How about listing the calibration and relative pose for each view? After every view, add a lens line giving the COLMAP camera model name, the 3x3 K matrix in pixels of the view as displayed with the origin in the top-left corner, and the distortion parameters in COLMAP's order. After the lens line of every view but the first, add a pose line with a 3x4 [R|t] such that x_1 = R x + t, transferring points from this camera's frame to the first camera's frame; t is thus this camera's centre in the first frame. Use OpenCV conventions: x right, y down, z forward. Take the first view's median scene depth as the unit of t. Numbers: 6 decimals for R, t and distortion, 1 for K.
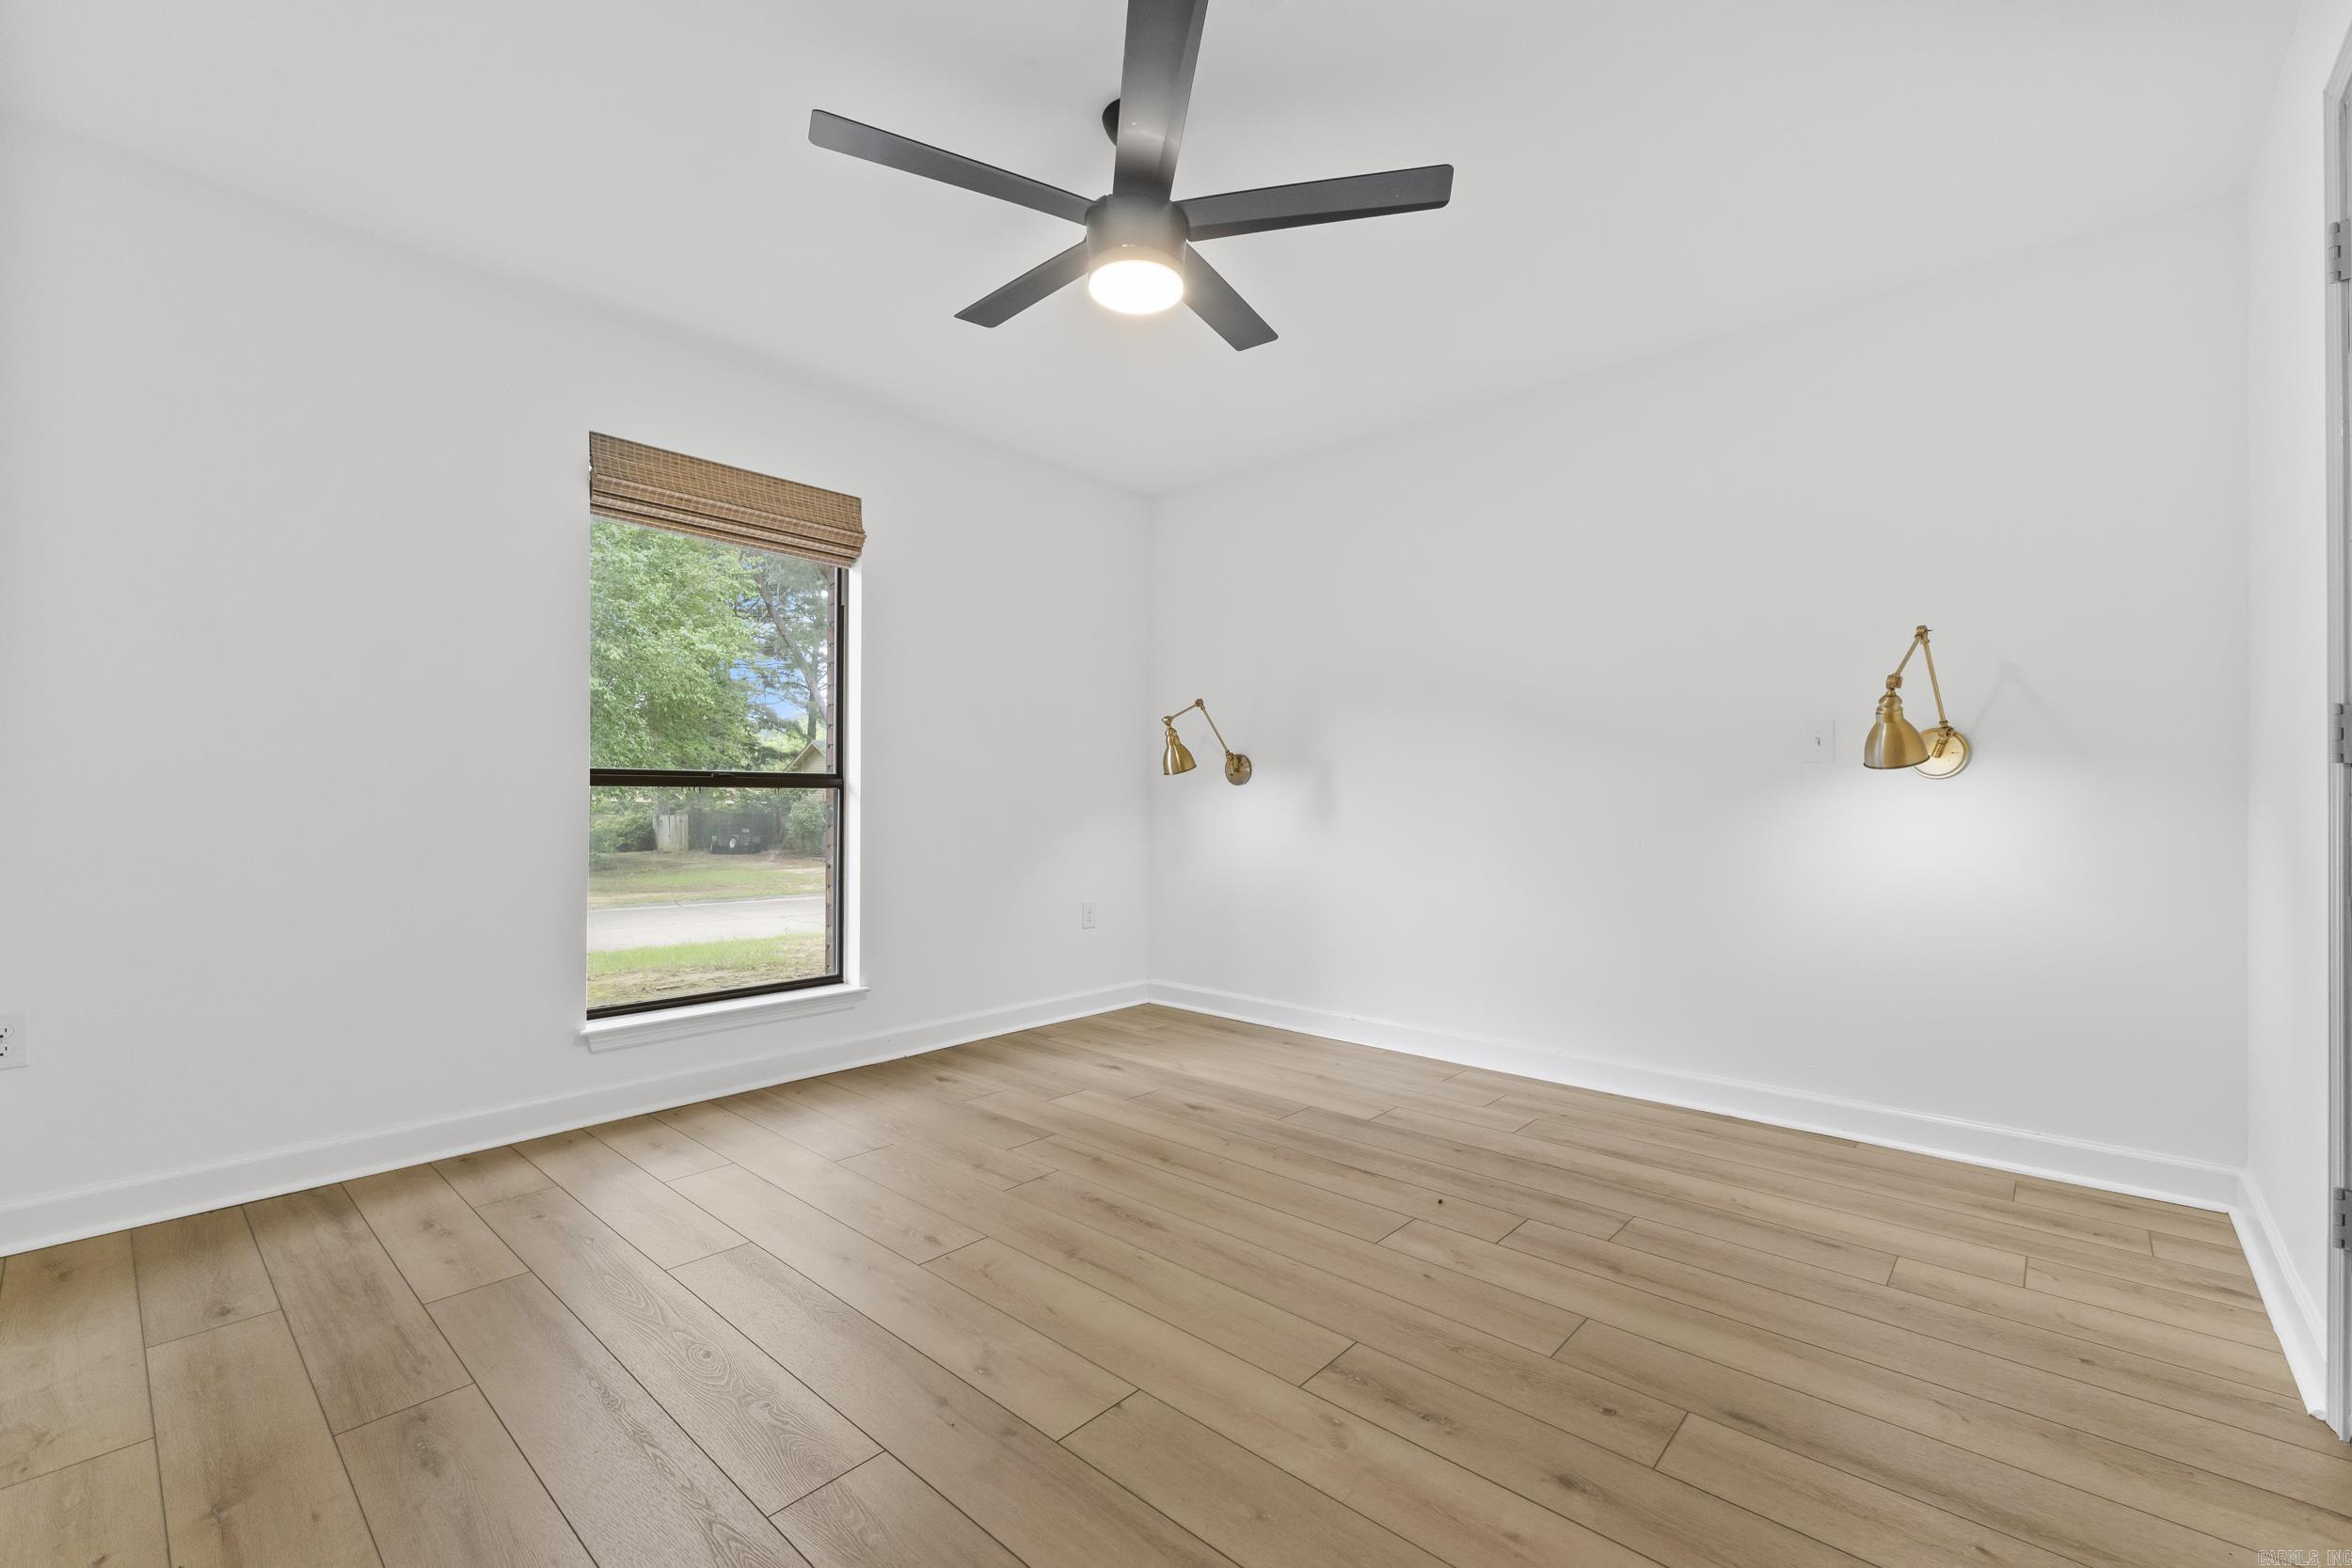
lens RADIAL K [[992.6, 0, 1193.4], [0, 992.6, 802.9], [0, 0, 1]] dist [0.003053, -0.003704]
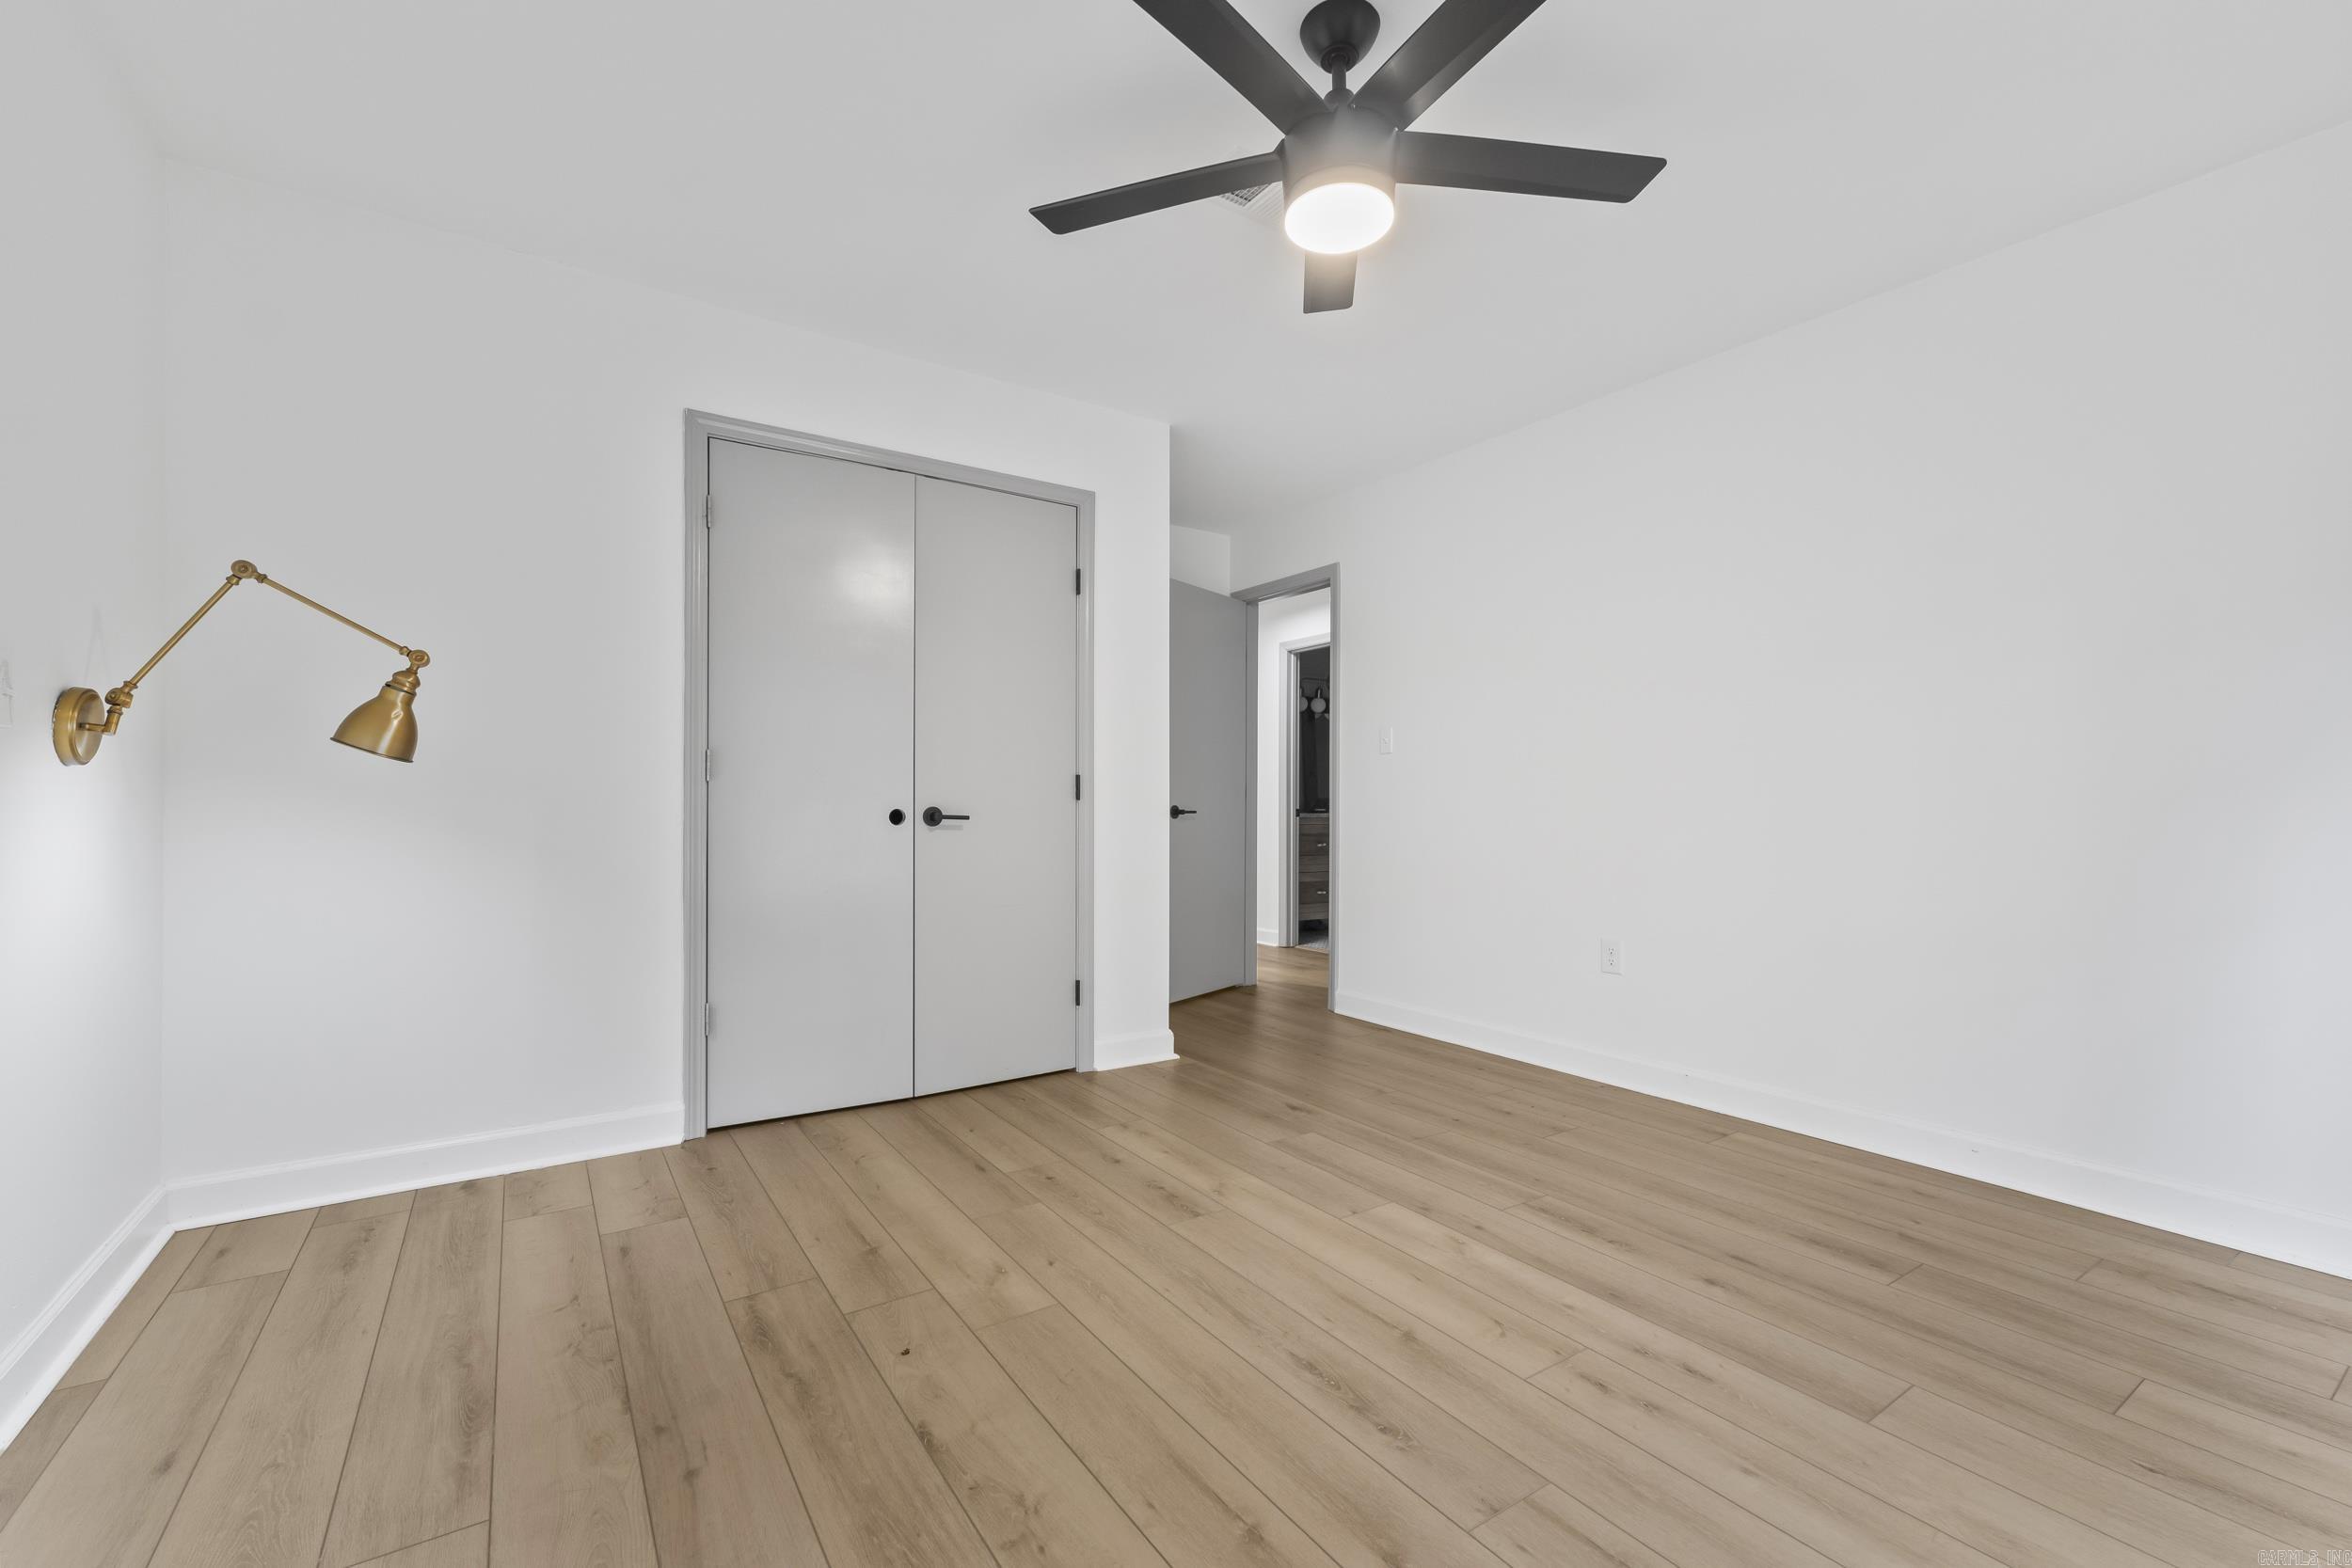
lens RADIAL K [[992.6, 0, 1193.4], [0, 992.6, 802.9], [0, 0, 1]] dist [0.003053, -0.003704]
pose [[-0.970497, -0.006117, 0.241036, -0.147374], [-0.003827, 0.999943, 0.009968, -0.012370], [-0.241083, 0.008752, -0.970465, 1.879386]]
